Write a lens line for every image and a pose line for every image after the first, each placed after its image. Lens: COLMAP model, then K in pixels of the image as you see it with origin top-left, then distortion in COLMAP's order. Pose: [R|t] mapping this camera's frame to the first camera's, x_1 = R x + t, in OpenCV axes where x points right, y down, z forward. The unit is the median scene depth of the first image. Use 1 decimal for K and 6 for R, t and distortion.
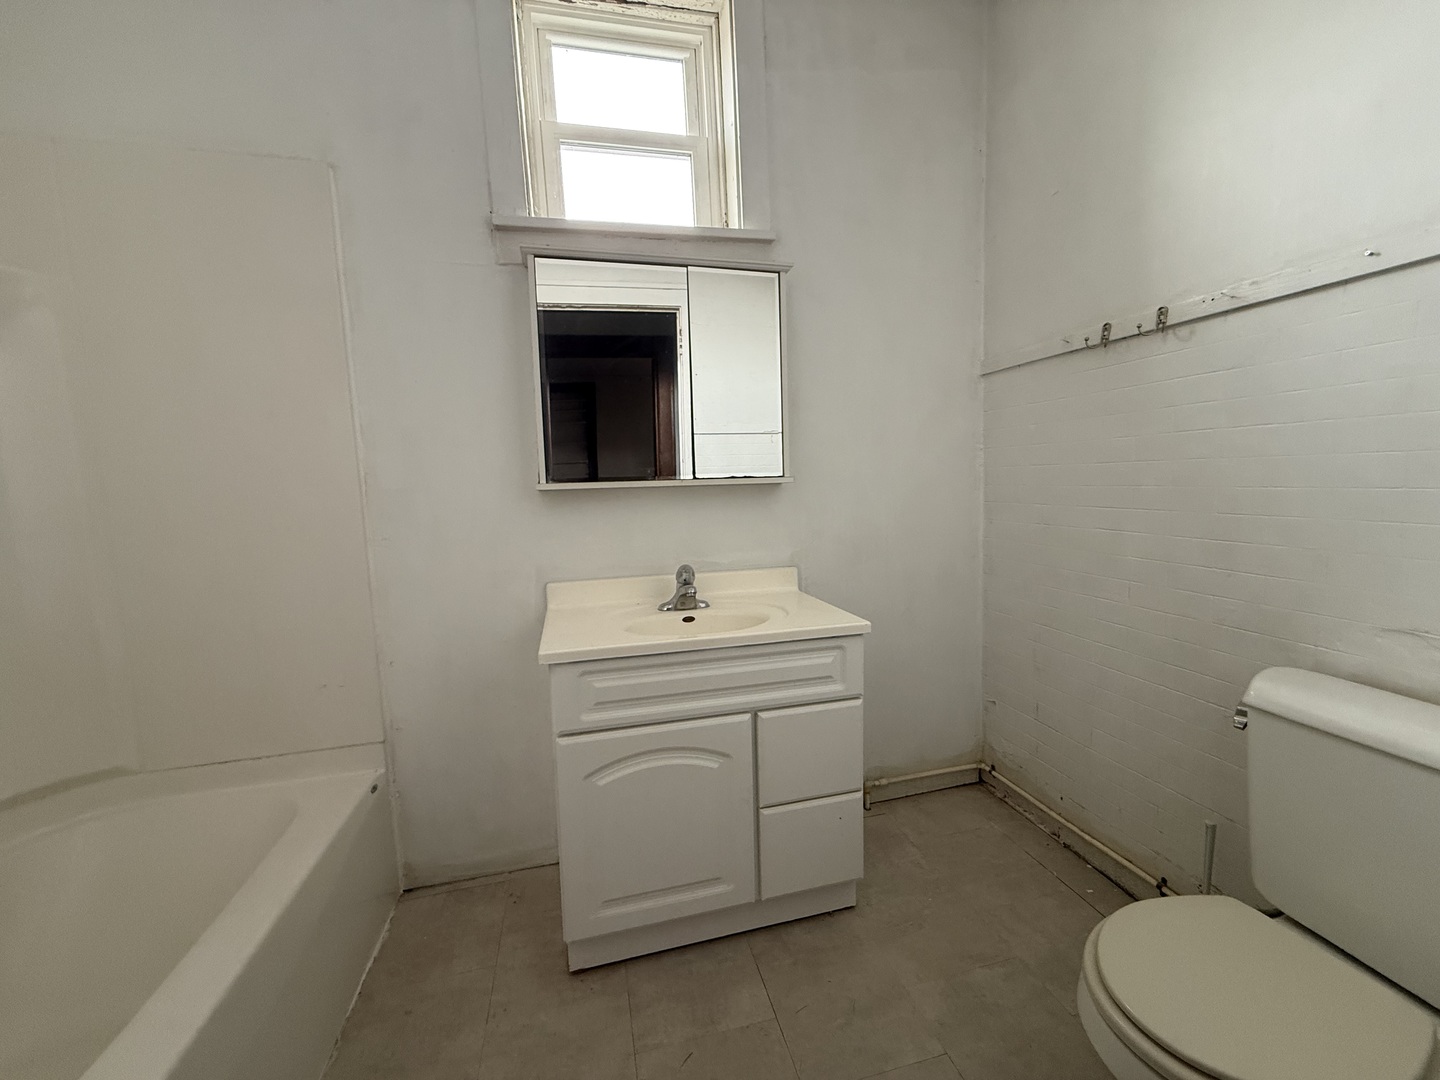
lens RADIAL K [[573.3, 0, 720.0], [0, 573.3, 540.0], [0, 0, 1]] dist [-0.000522, 0.000072]
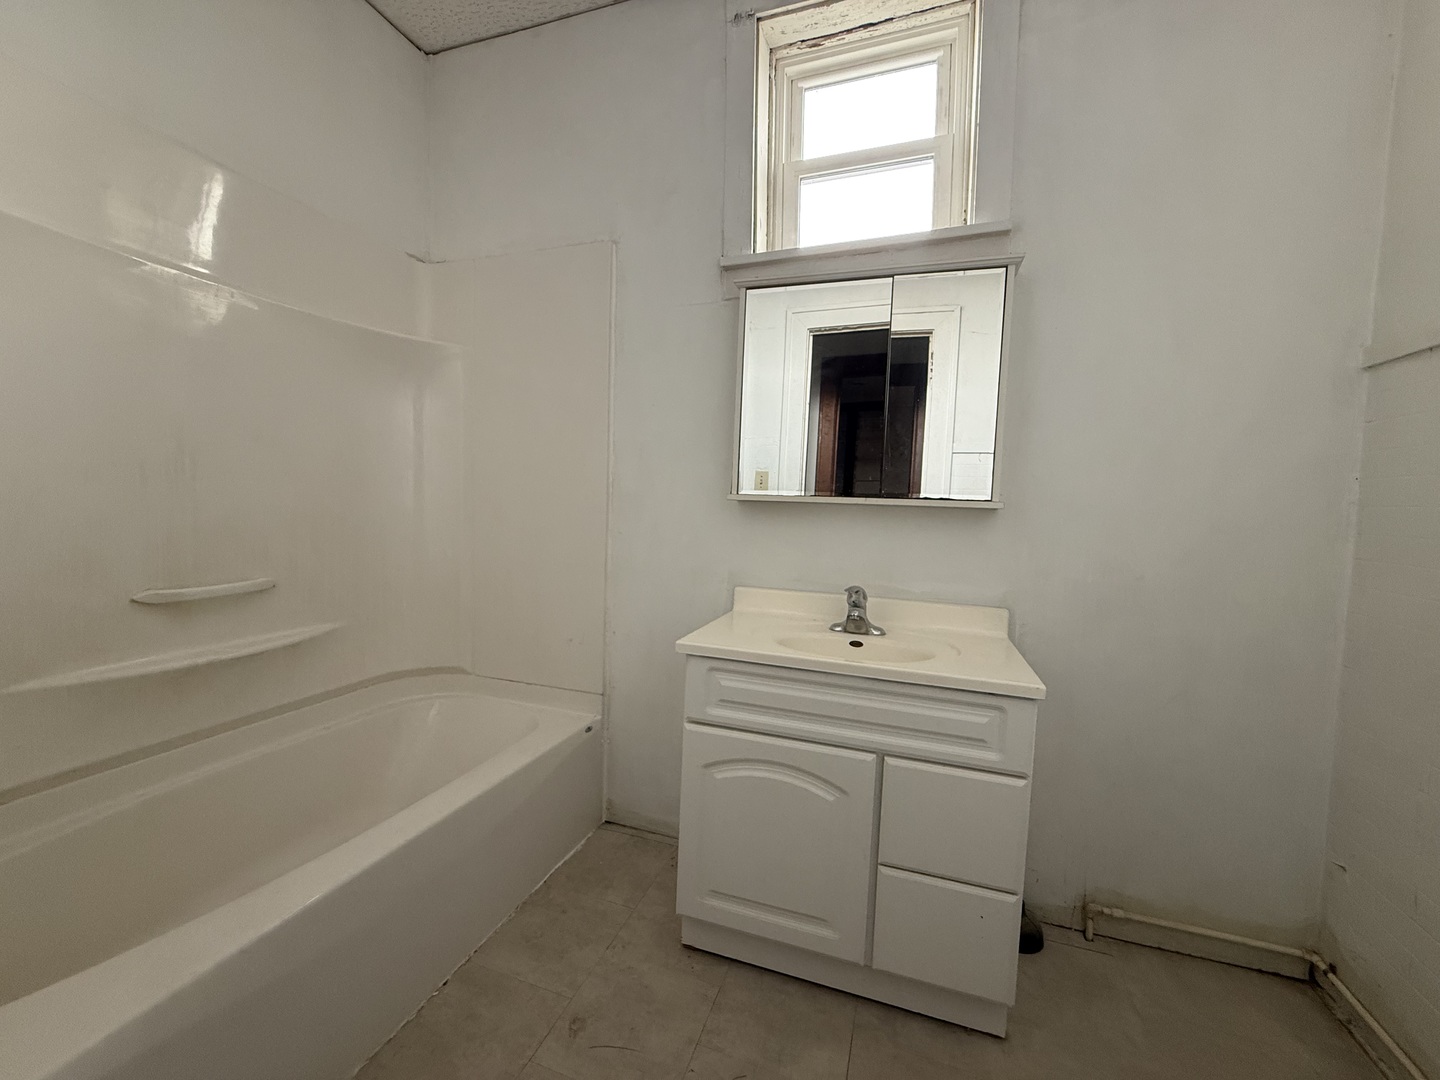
lens RADIAL K [[577.9, 0, 717.0], [0, 577.9, 537.5], [0, 0, 1]] dist [-0.001271, 0.000580]
pose [[0.835751, 0.091915, -0.541362, 0.259991], [-0.112327, 0.993660, -0.004701, -0.006505], [0.537497, 0.064739, 0.840777, 0.059931]]
